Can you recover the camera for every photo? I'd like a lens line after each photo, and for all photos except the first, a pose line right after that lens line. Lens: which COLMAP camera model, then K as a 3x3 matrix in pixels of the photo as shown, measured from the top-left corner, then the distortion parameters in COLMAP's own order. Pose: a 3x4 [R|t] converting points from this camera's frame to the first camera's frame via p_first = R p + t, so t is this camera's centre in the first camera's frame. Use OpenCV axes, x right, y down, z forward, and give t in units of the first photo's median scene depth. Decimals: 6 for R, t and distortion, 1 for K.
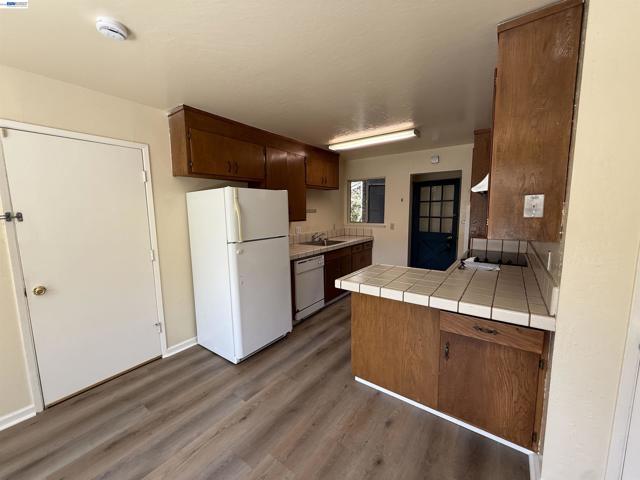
lens RADIAL K [[254.5, 0, 320.6], [0, 254.5, 240.8], [0, 0, 1]] dist [-0.000409, -0.000027]
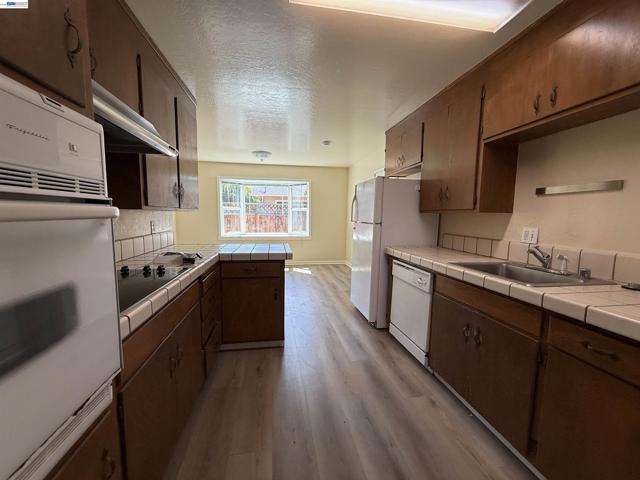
lens RADIAL K [[254.5, 0, 318.0], [0, 254.5, 240.1], [0, 0, 1]] dist [-0.000409, -0.000027]
pose [[-0.700598, 0.074248, -0.709683, 0.887076], [-0.088710, 0.977793, 0.189872, -0.153288], [0.708021, 0.195981, -0.678453, 1.883144]]
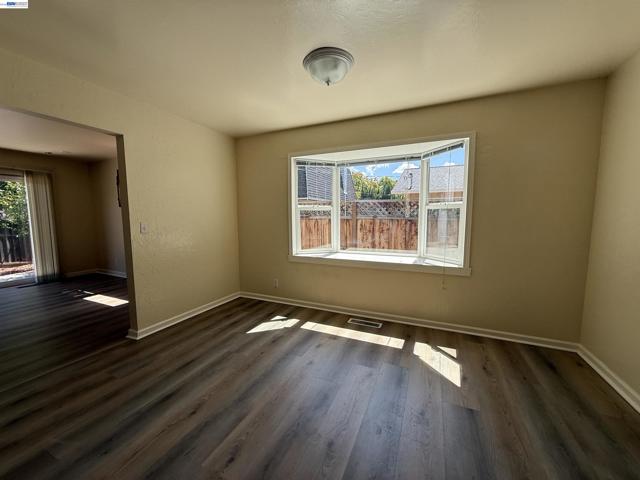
lens RADIAL K [[254.5, 0, 319.0], [0, 254.5, 239.3], [0, 0, 1]] dist [-0.000409, -0.000027]
pose [[-0.978724, 0.029997, -0.202977, -0.135766], [-0.011962, 0.979231, 0.202395, -0.013461], [0.204832, 0.200517, -0.958038, 0.879608]]
